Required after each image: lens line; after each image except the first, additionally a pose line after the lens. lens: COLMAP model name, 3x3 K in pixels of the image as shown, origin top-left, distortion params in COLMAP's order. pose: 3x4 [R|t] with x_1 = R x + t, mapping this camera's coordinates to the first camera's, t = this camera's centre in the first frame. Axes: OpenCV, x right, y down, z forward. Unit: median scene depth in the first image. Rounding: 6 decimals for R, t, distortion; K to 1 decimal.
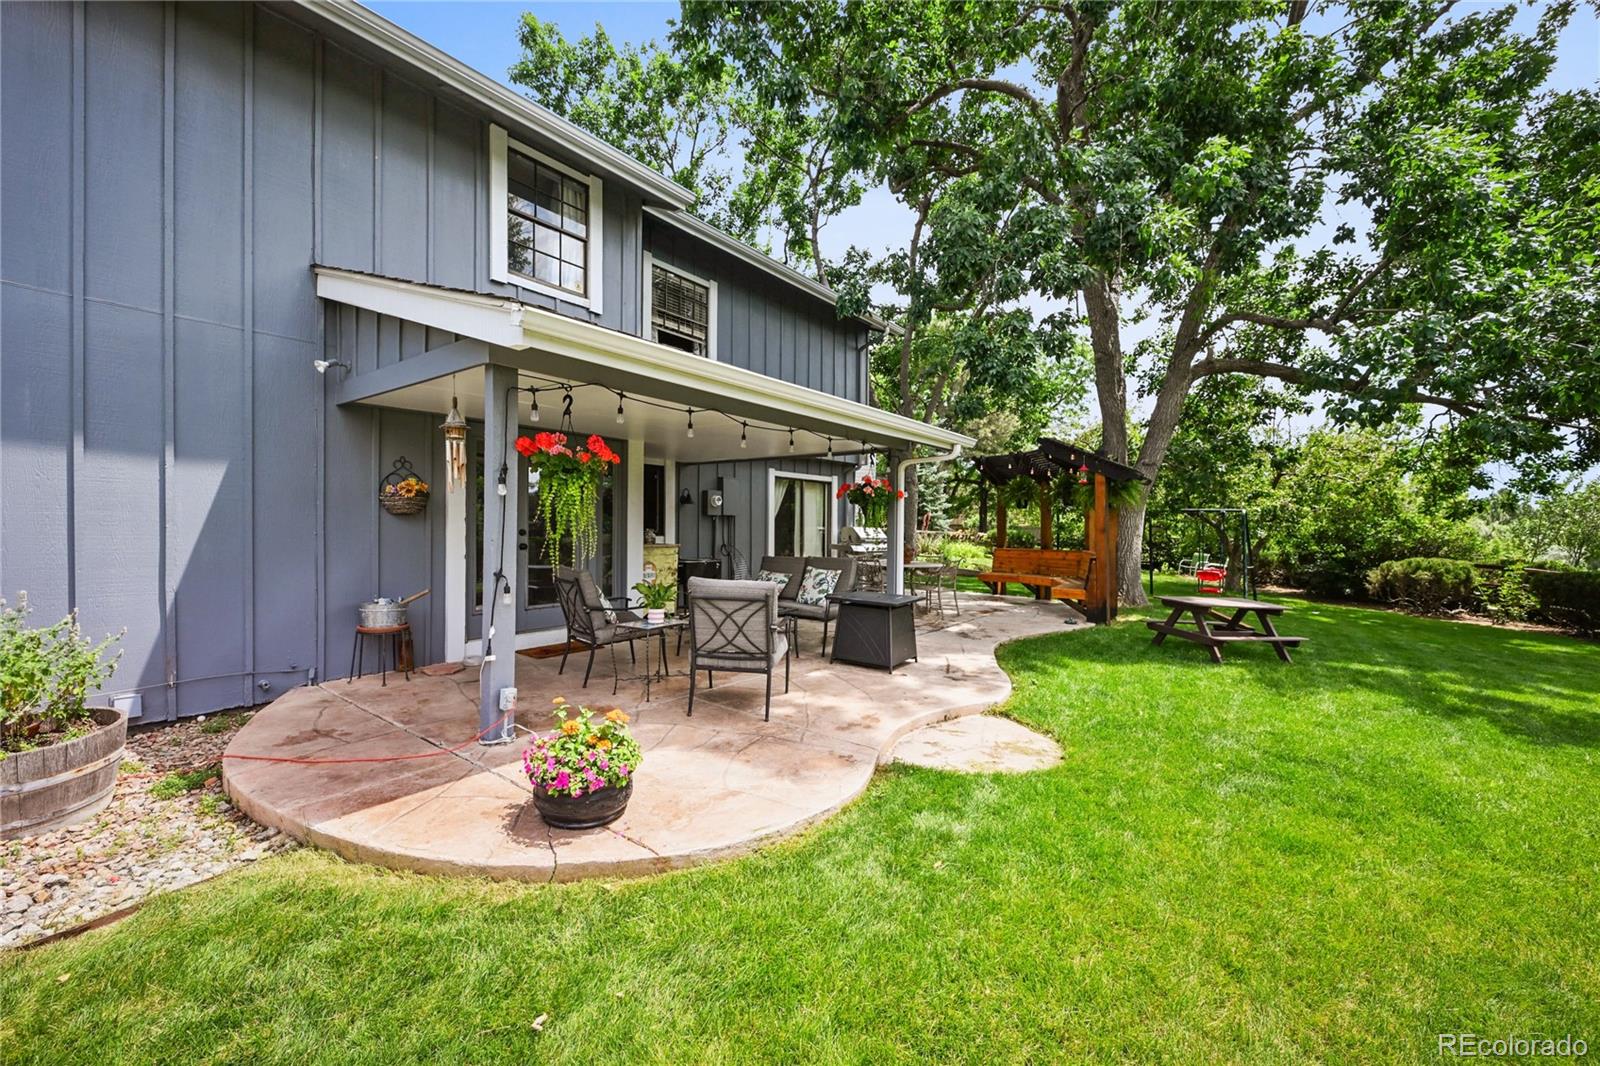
lens RADIAL K [[639.2, 0, 800.0], [0, 639.2, 533.0], [0, 0, 1]] dist [0.000372, -0.000192]
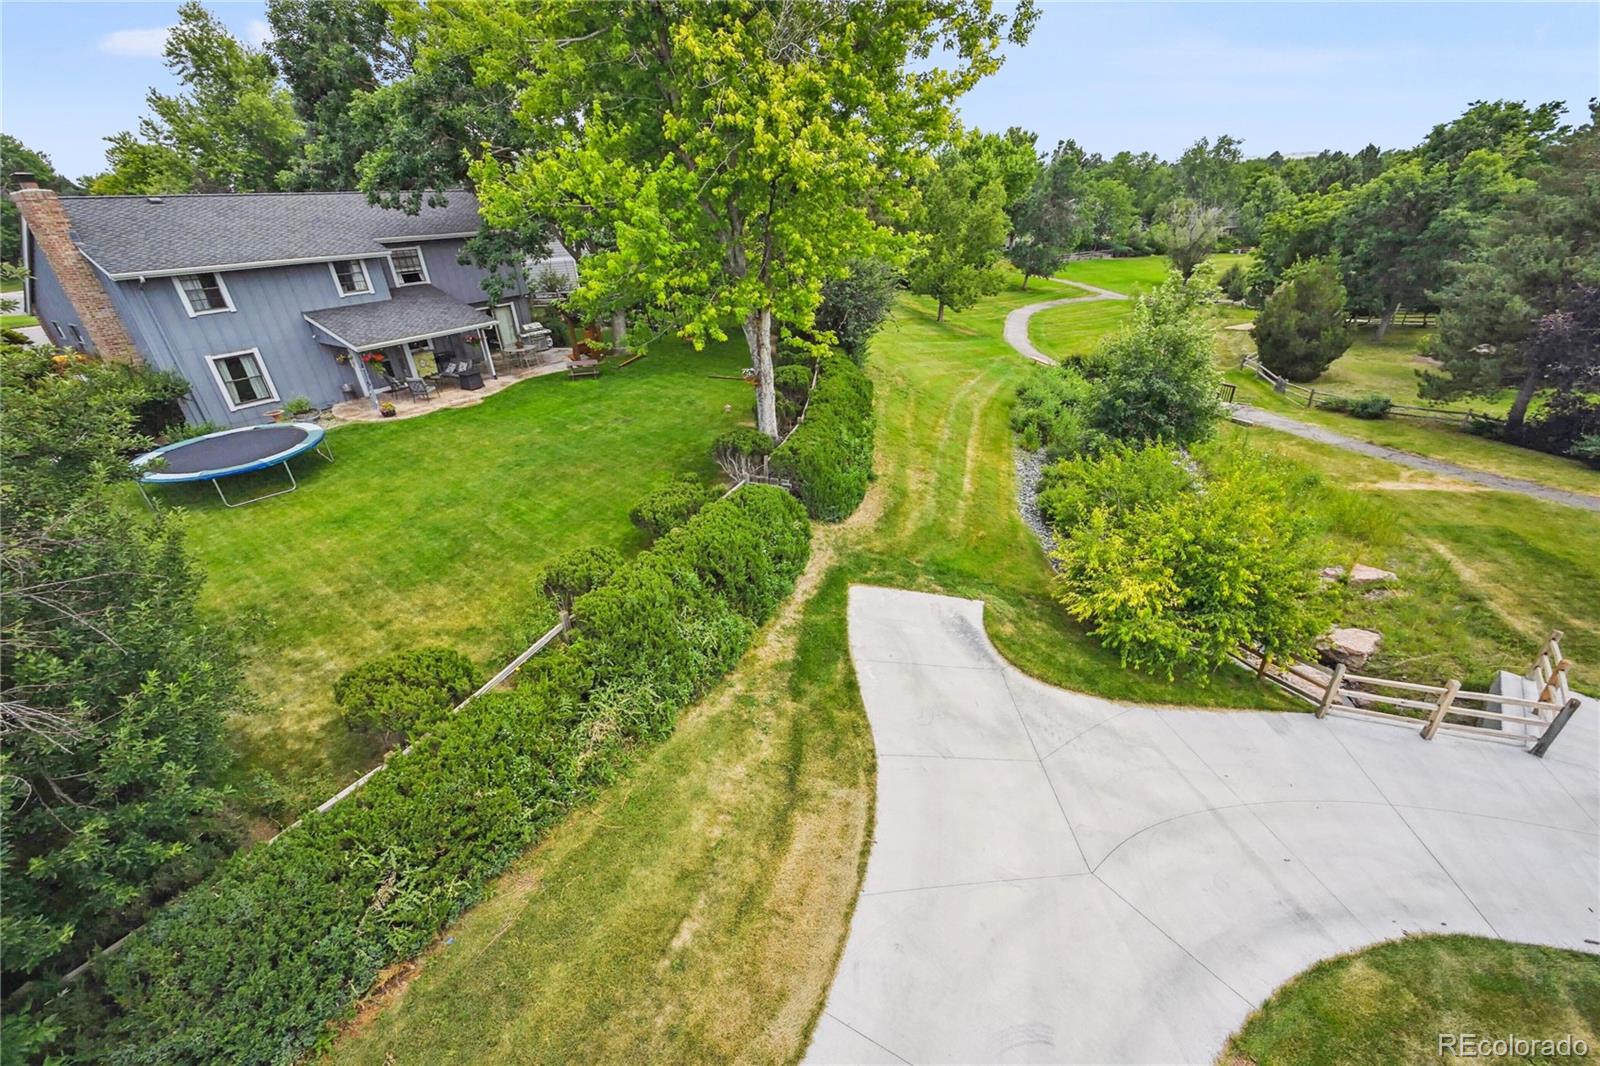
lens RADIAL K [[639.2, 0, 800.0], [0, 639.2, 533.0], [0, 0, 1]] dist [0.000372, -0.000192]
pose [[0.993447, -0.105516, 0.043929, 2.055957], [0.075476, 0.894270, 0.441117, -0.650647], [-0.085829, -0.434911, 0.896374, -3.493715]]
